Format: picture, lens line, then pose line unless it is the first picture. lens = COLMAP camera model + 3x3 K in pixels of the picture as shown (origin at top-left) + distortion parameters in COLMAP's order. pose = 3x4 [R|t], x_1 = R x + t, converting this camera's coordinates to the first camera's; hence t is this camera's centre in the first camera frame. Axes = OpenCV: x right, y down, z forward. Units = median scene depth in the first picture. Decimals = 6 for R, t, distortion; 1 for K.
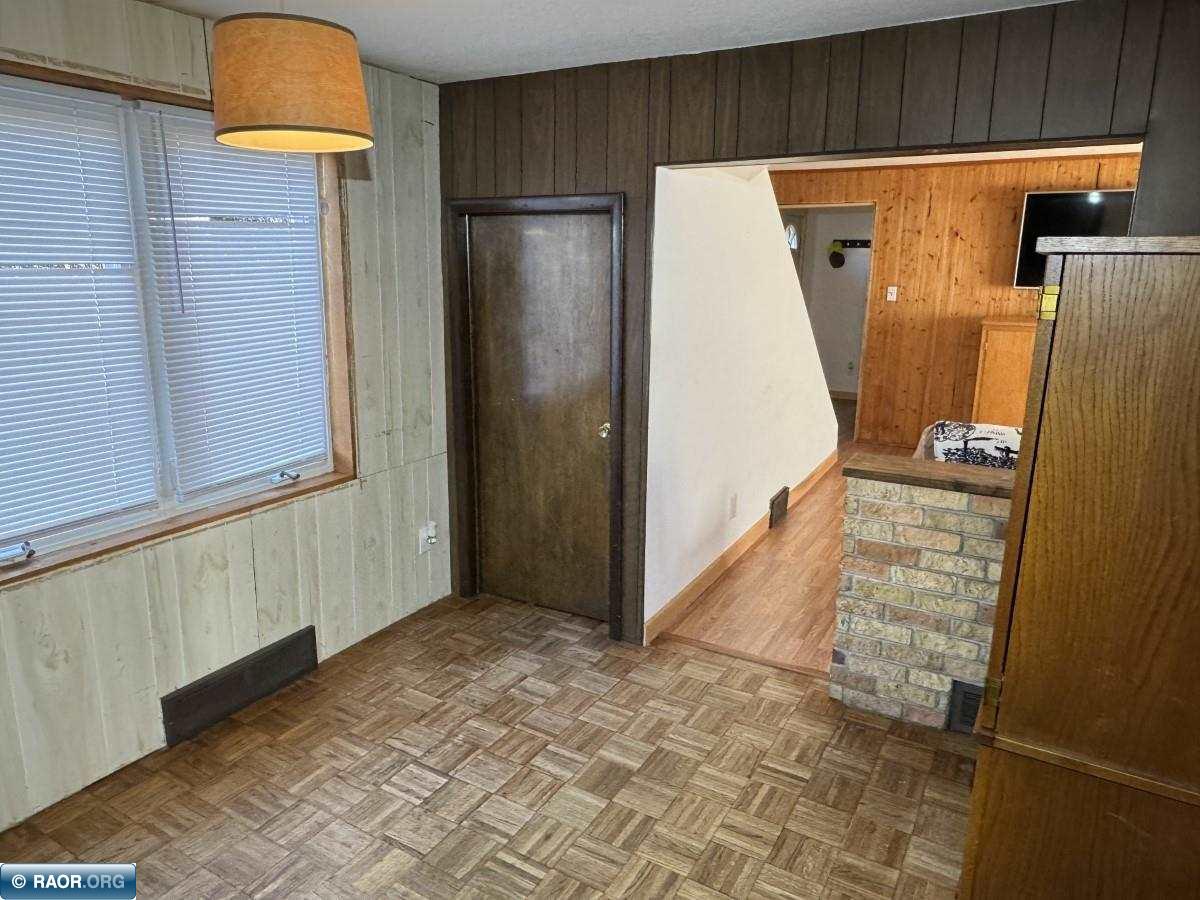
lens RADIAL K [[790.6, 0, 595.7], [0, 790.6, 453.4], [0, 0, 1]] dist [0.000667, 0.001755]
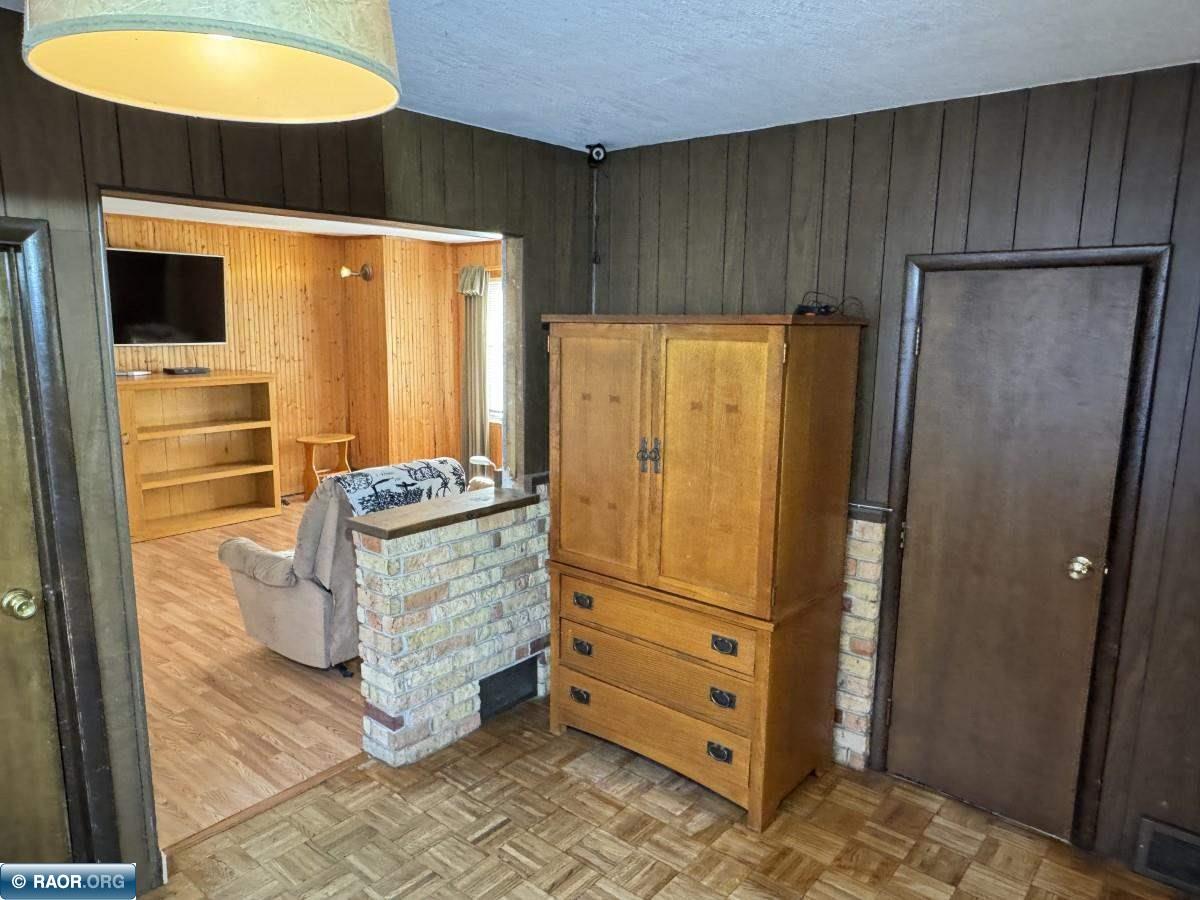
lens RADIAL K [[790.6, 0, 592.0], [0, 790.6, 455.4], [0, 0, 1]] dist [0.000667, 0.001755]
pose [[0.173265, -0.172501, 0.969651, -0.309781], [0.228672, 0.964682, 0.130756, -0.076889], [-0.957961, 0.199076, 0.206592, 0.284958]]
